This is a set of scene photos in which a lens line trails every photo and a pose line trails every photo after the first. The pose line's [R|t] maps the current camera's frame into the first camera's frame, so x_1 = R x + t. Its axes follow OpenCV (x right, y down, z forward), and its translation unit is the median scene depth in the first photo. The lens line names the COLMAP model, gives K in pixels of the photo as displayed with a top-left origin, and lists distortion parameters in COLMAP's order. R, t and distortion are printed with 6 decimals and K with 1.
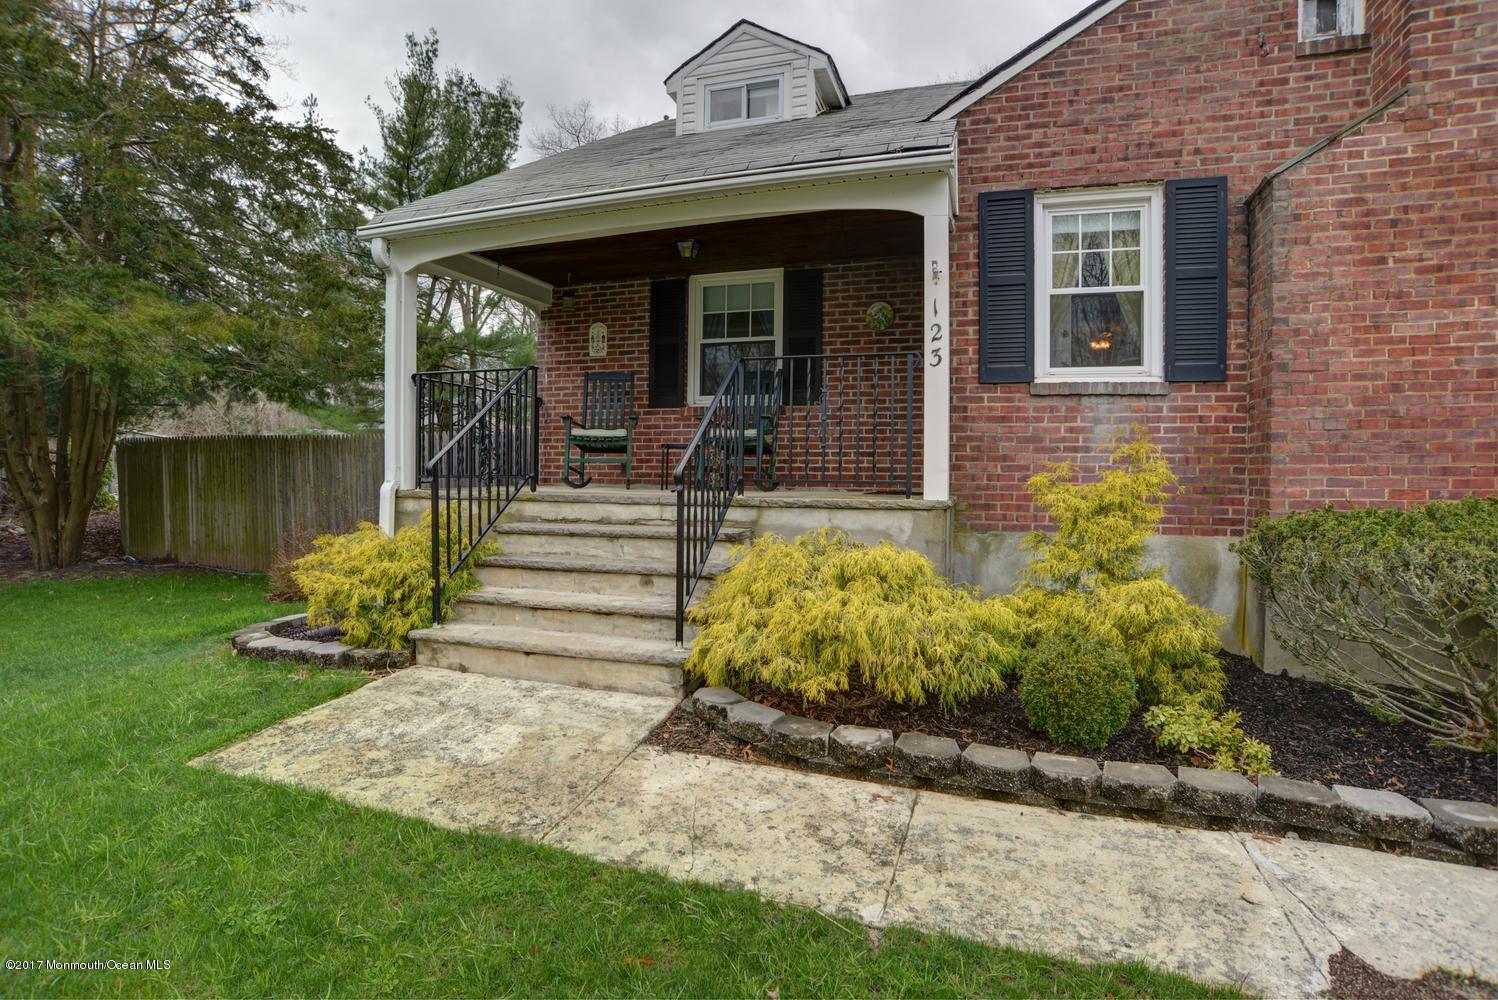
lens RADIAL K [[764.8, 0, 748.4], [0, 764.8, 489.4], [0, 0, 1]] dist [-0.098817, 0.045566]
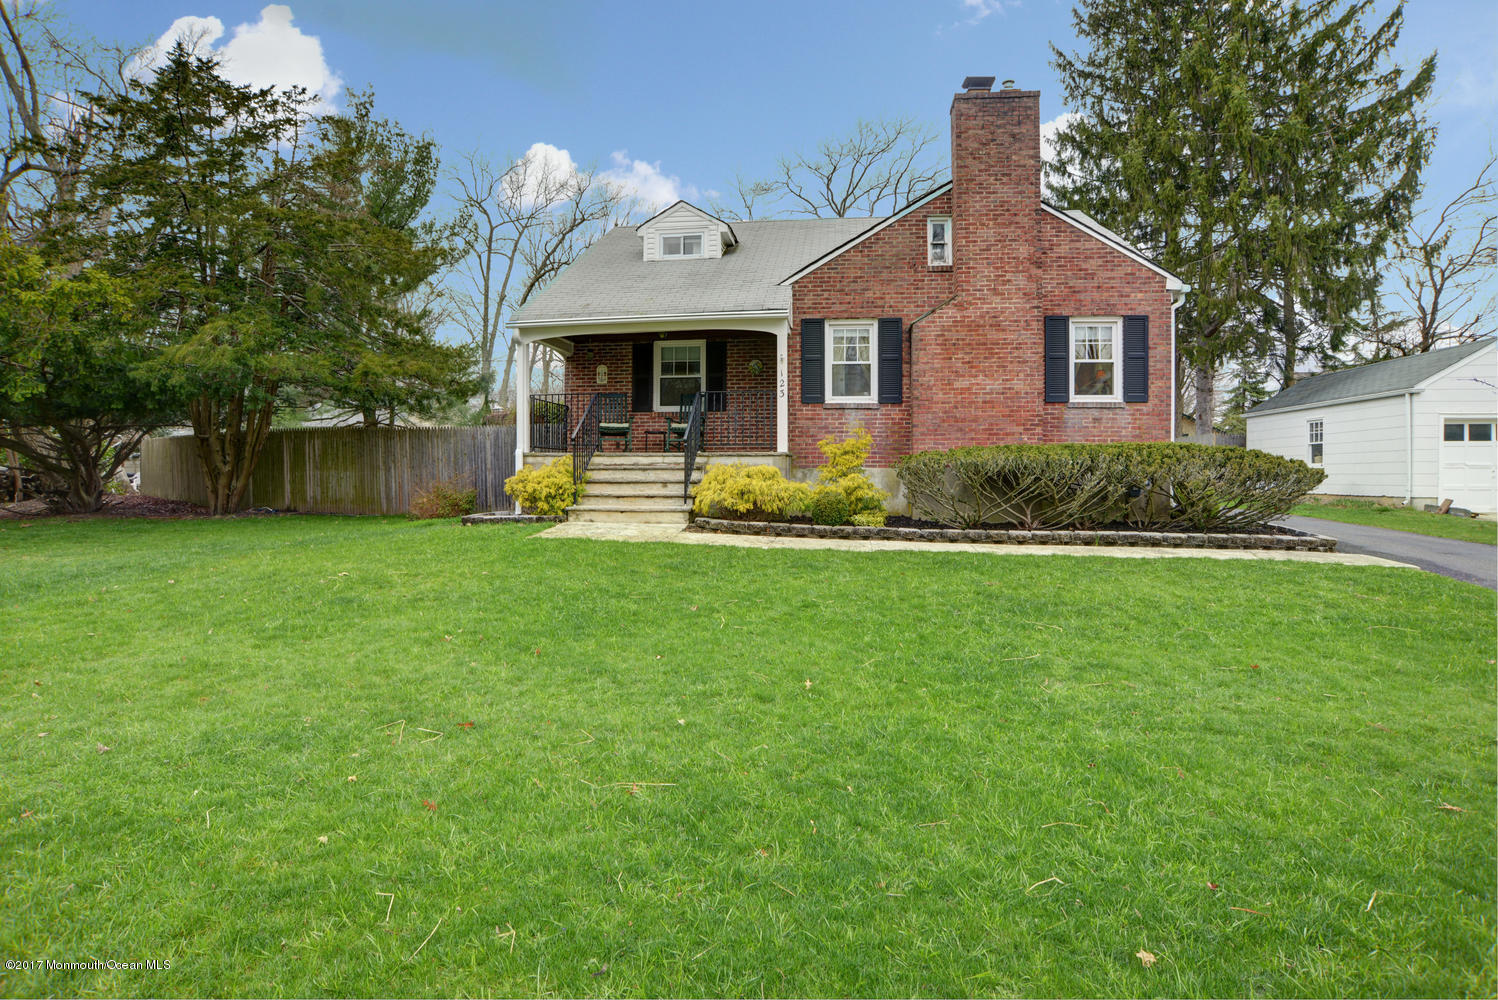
lens RADIAL K [[764.8, 0, 748.4], [0, 764.8, 489.4], [0, 0, 1]] dist [-0.098817, 0.045566]
pose [[0.983351, -0.010119, 0.181436, -0.288649], [0.010473, 0.999945, -0.000994, 0.127958], [-0.181416, 0.002878, 0.983402, -1.308676]]
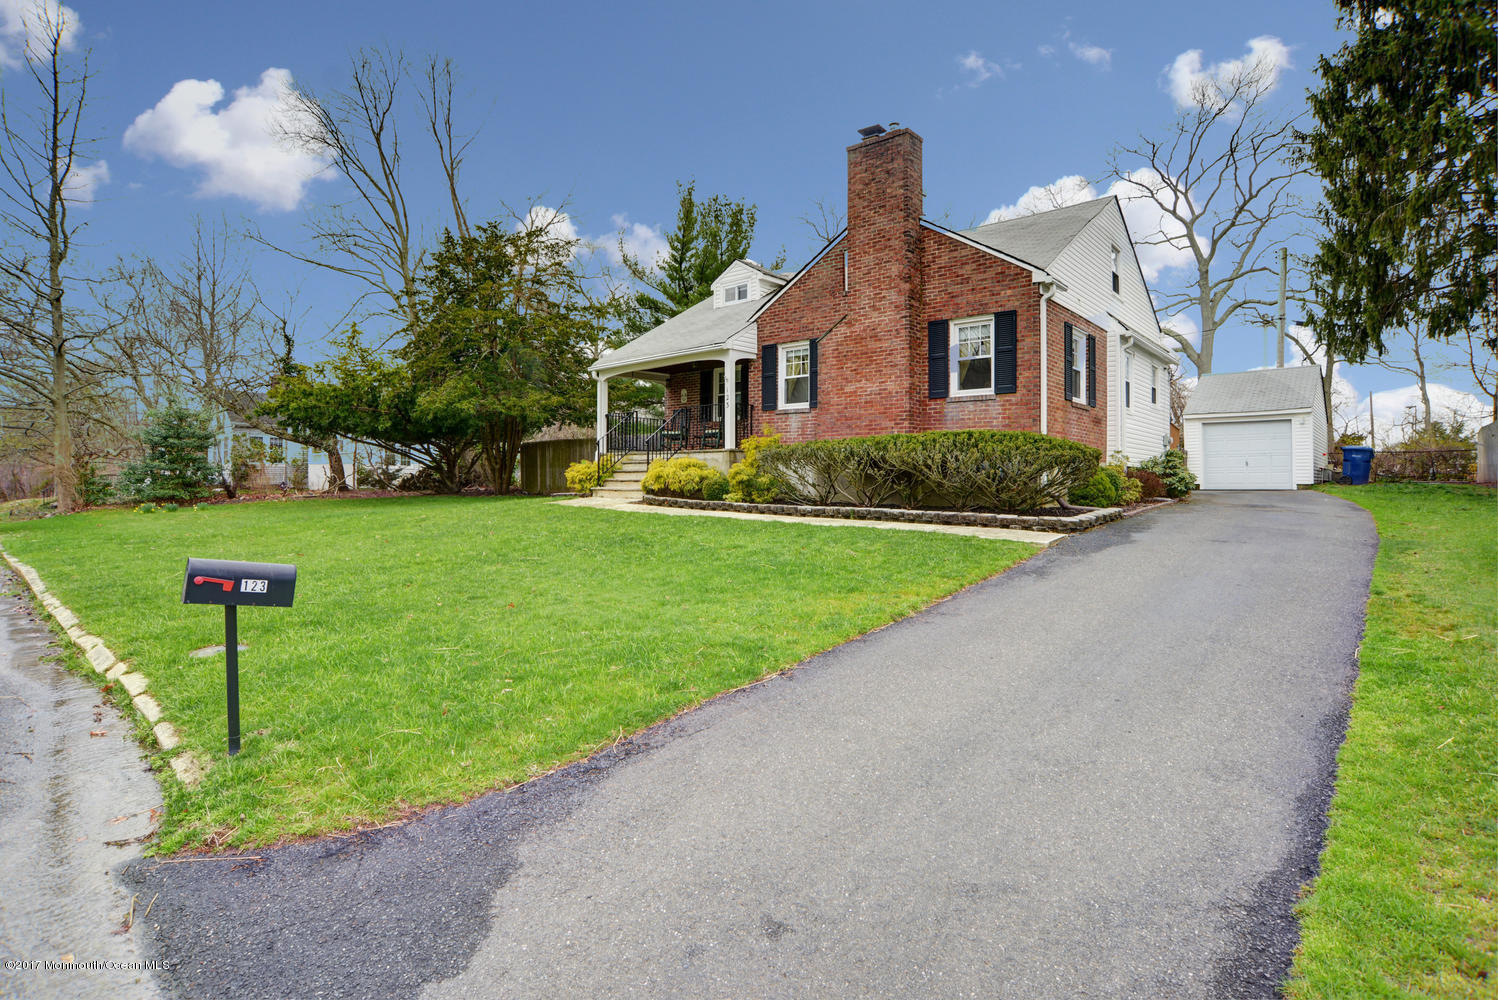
lens RADIAL K [[764.8, 0, 748.4], [0, 764.8, 489.4], [0, 0, 1]] dist [-0.098817, 0.045566]
pose [[0.914782, -0.000646, -0.403947, 1.552535], [-0.005722, 0.999878, -0.014557, 0.222590], [0.403907, 0.015628, 0.914667, -1.846050]]
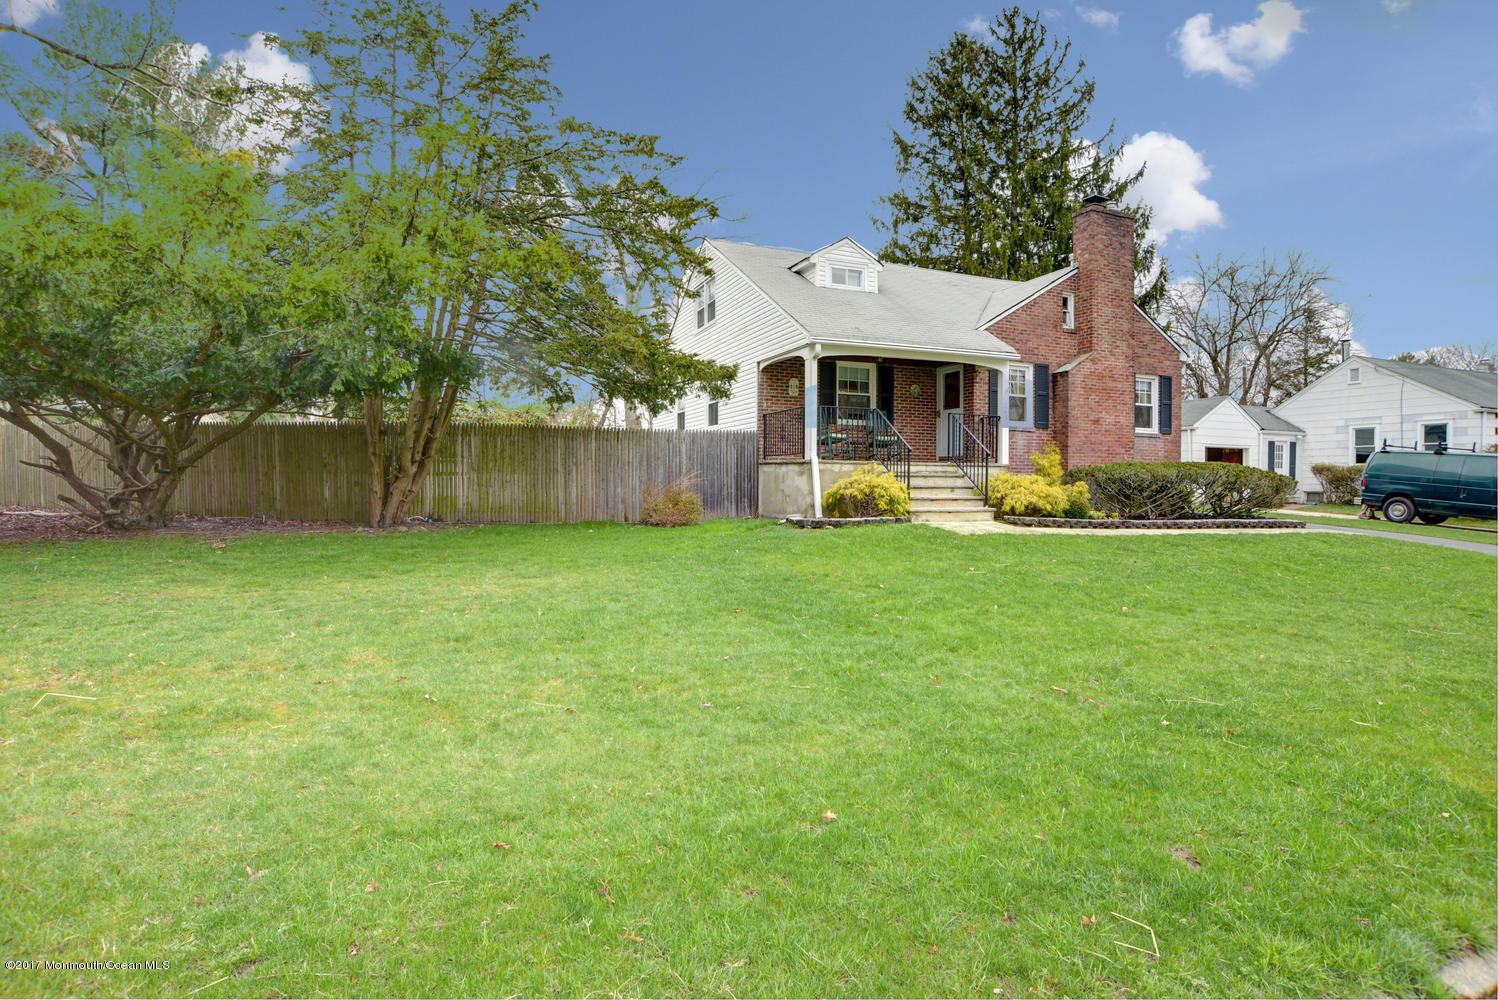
lens RADIAL K [[764.8, 0, 748.4], [0, 764.8, 489.4], [0, 0, 1]] dist [-0.098817, 0.045566]
pose [[0.771418, -0.010091, 0.636249, -2.383414], [0.011434, 0.999933, 0.001996, 0.095083], [-0.636227, 0.005735, 0.771481, -0.679384]]
